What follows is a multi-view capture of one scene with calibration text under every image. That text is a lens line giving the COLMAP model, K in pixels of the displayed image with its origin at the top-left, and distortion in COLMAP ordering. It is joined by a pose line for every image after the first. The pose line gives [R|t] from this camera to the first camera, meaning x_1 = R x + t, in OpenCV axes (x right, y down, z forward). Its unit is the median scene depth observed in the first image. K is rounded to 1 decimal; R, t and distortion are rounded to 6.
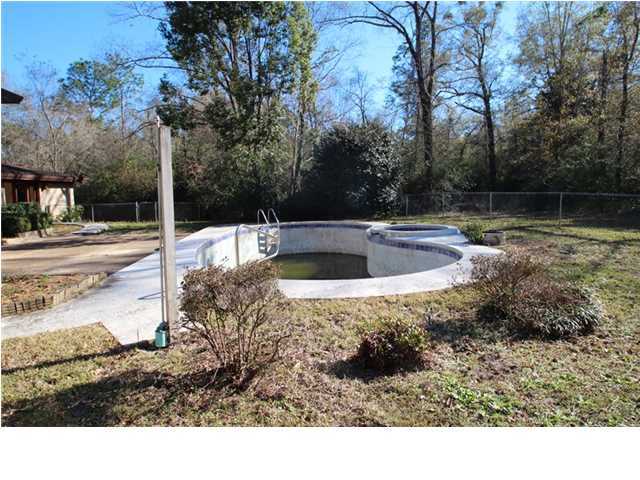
lens RADIAL K [[417.0, 0, 320.8], [0, 417.0, 217.4], [0, 0, 1]] dist [-0.003434, -0.002731]
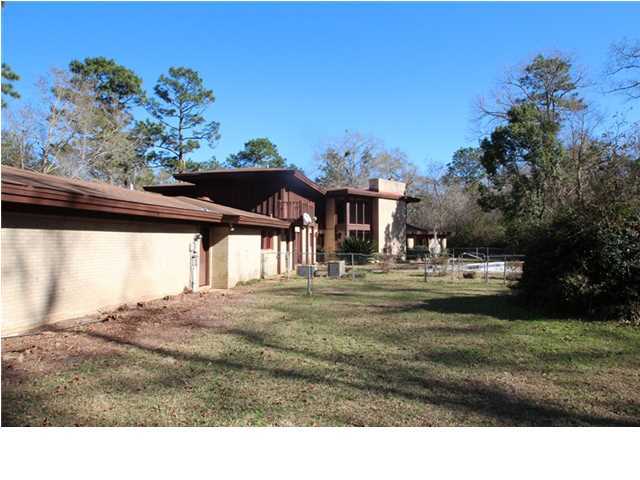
lens RADIAL K [[417.0, 0, 320.8], [0, 417.0, 217.4], [0, 0, 1]] dist [-0.003434, -0.002731]
pose [[0.644552, -0.029224, -0.764001, 0.330989], [-0.062137, 0.993961, -0.090442, 0.024344], [0.762031, 0.105767, 0.638844, -0.425870]]
